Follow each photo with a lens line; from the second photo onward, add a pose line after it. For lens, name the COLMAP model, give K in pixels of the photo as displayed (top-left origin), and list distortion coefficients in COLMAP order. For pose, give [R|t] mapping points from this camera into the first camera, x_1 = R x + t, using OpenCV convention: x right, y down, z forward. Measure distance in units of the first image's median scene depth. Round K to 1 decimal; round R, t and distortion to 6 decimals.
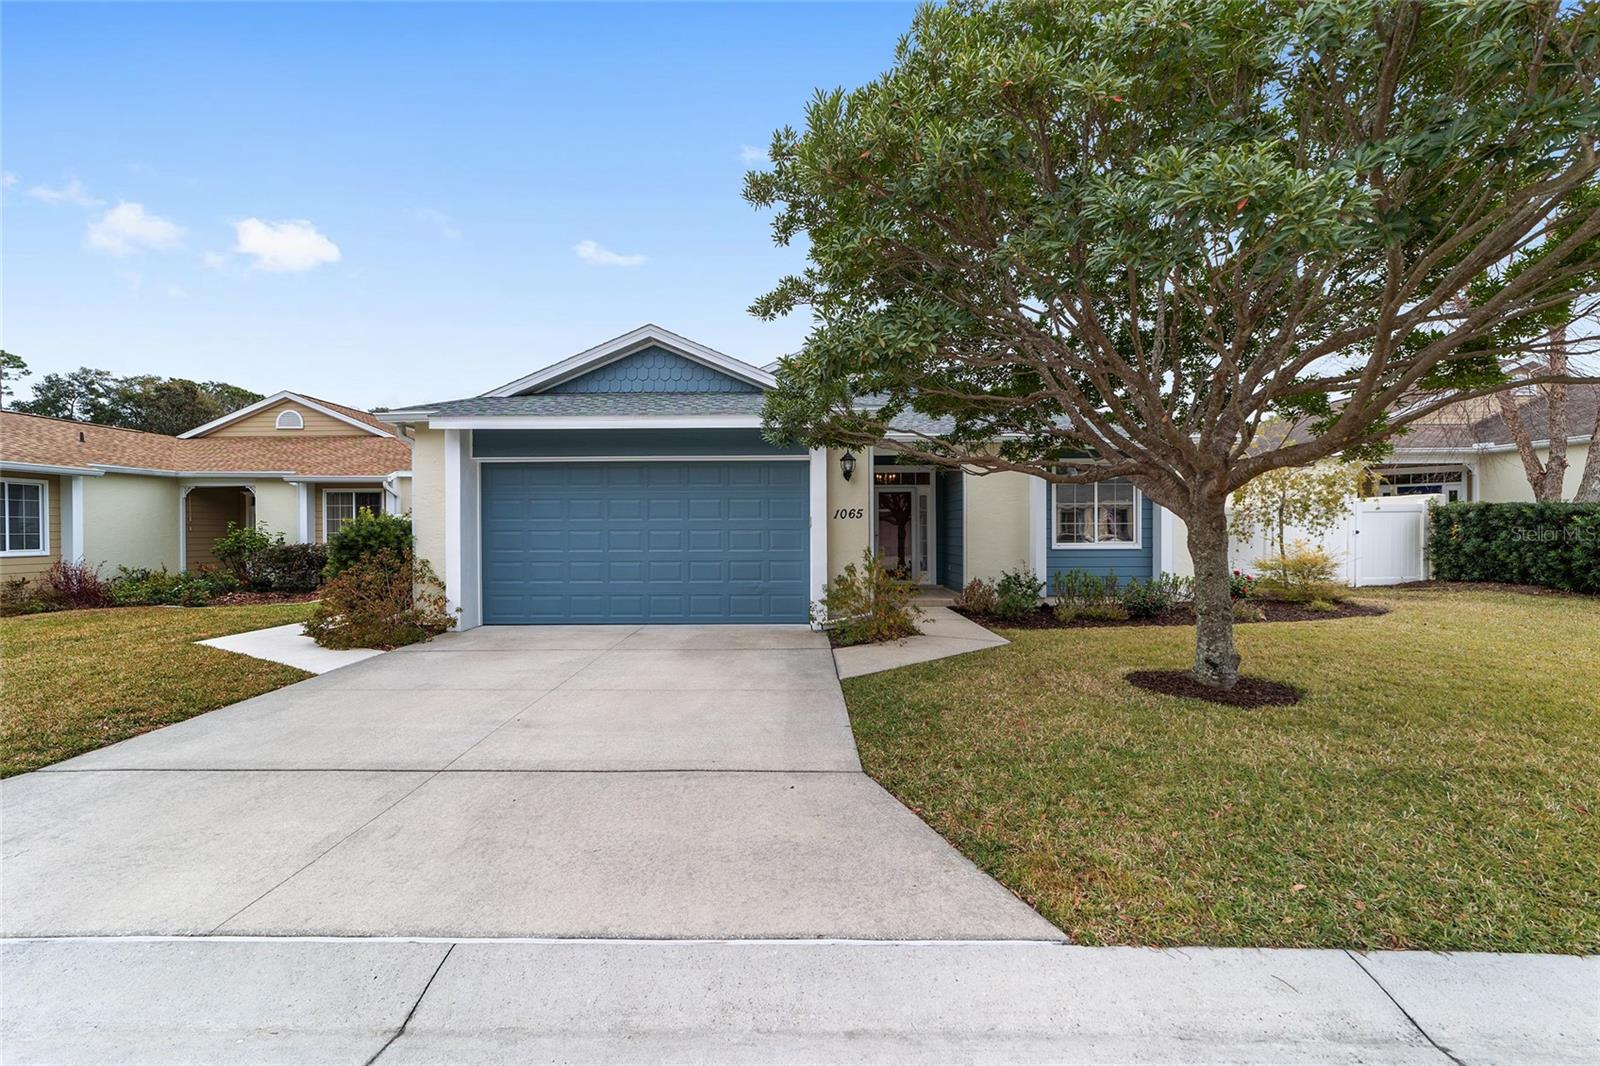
lens RADIAL K [[606.9, 0, 793.9], [0, 606.9, 535.8], [0, 0, 1]] dist [-0.002107, -0.000021]
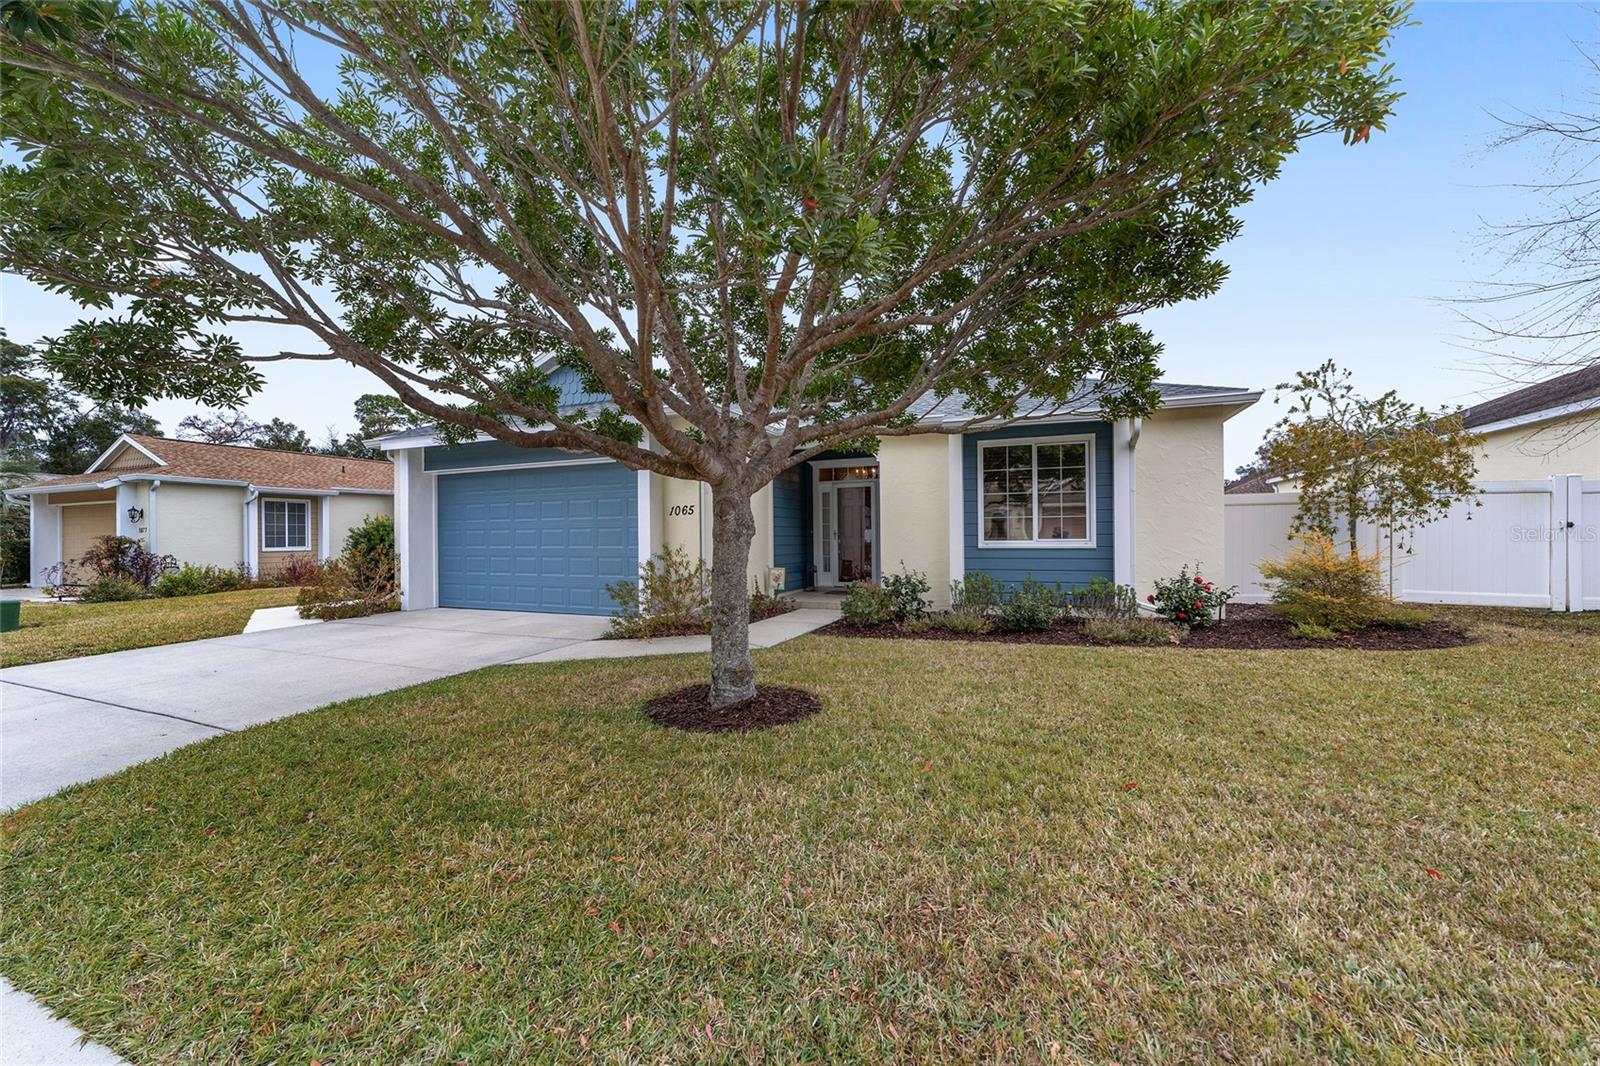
lens RADIAL K [[606.9, 0, 793.9], [0, 606.9, 535.8], [0, 0, 1]] dist [-0.002107, -0.000021]
pose [[0.920789, -0.004410, -0.390035, 0.584896], [0.002652, 0.999984, -0.005047, 0.009917], [0.390051, 0.003613, 0.920786, 0.140911]]
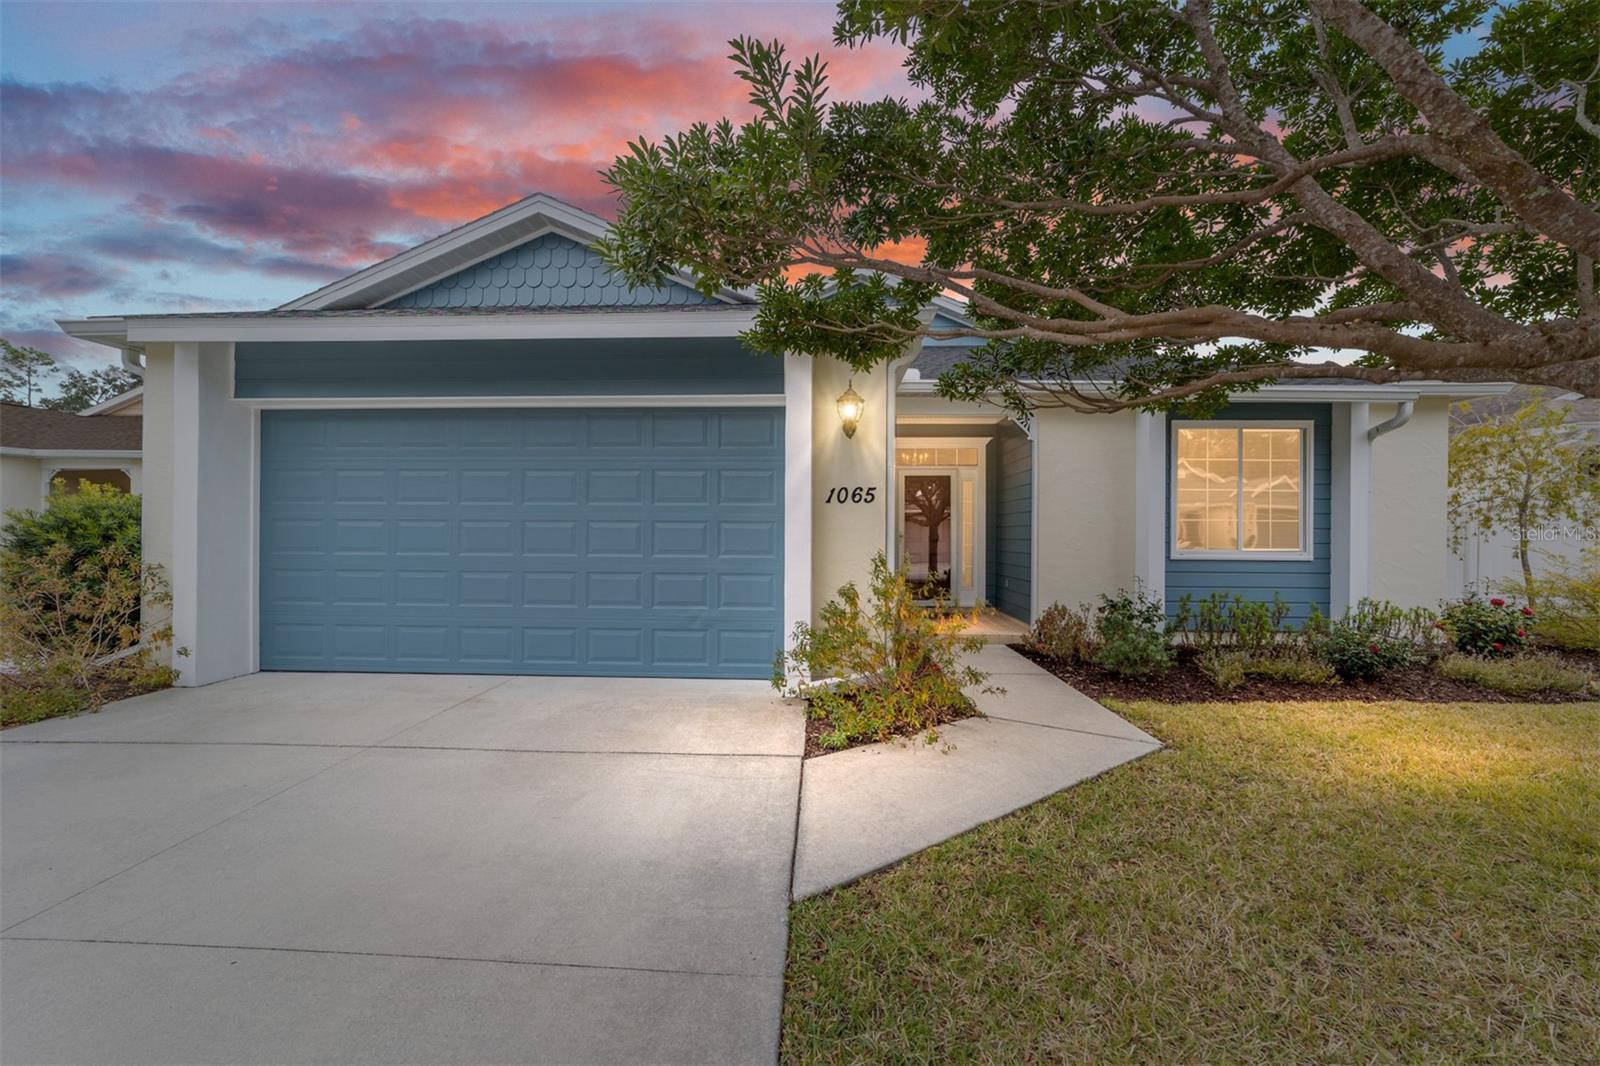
lens RADIAL K [[606.9, 0, 793.9], [0, 606.9, 535.8], [0, 0, 1]] dist [-0.002107, -0.000021]
pose [[0.998912, 0.009921, -0.045562, 0.056244], [-0.010269, 0.999920, -0.007409, 0.006814], [0.045485, 0.007868, 0.998934, 0.377767]]
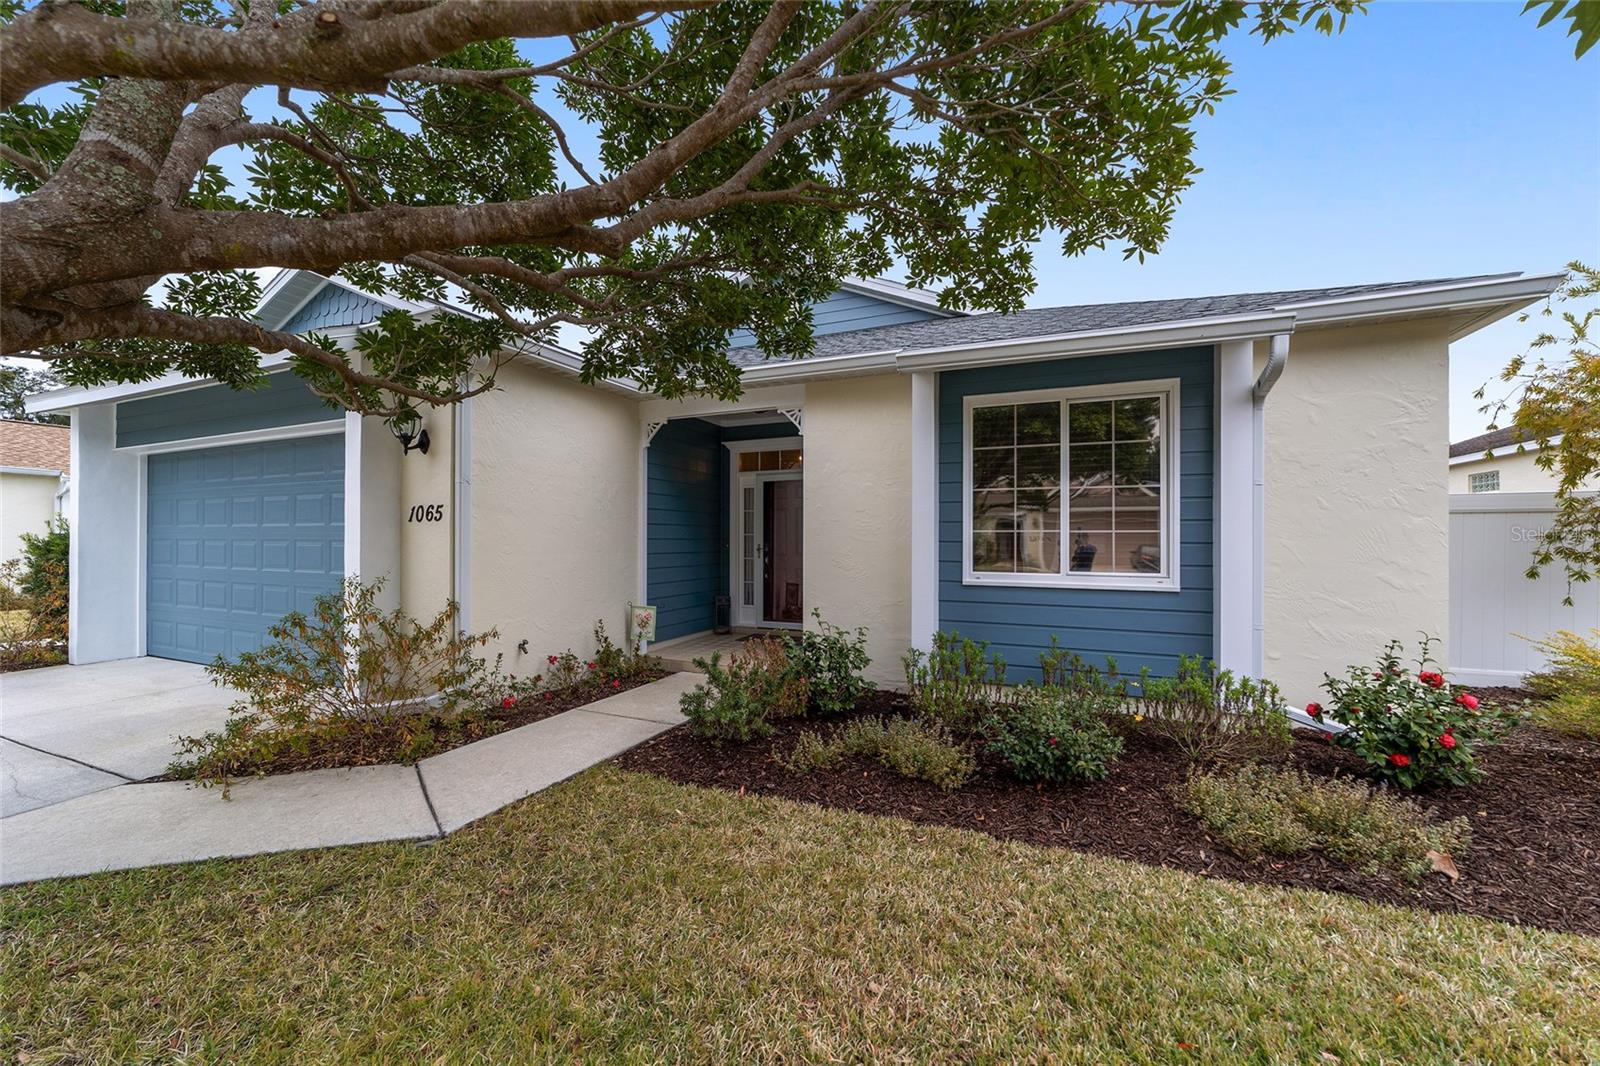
lens RADIAL K [[606.9, 0, 793.9], [0, 606.9, 535.8], [0, 0, 1]] dist [-0.002107, -0.000021]
pose [[0.912433, 0.004806, -0.409198, 0.564020], [-0.008271, 0.999943, -0.006697, -0.013242], [0.409143, 0.009495, 0.912421, 0.571420]]
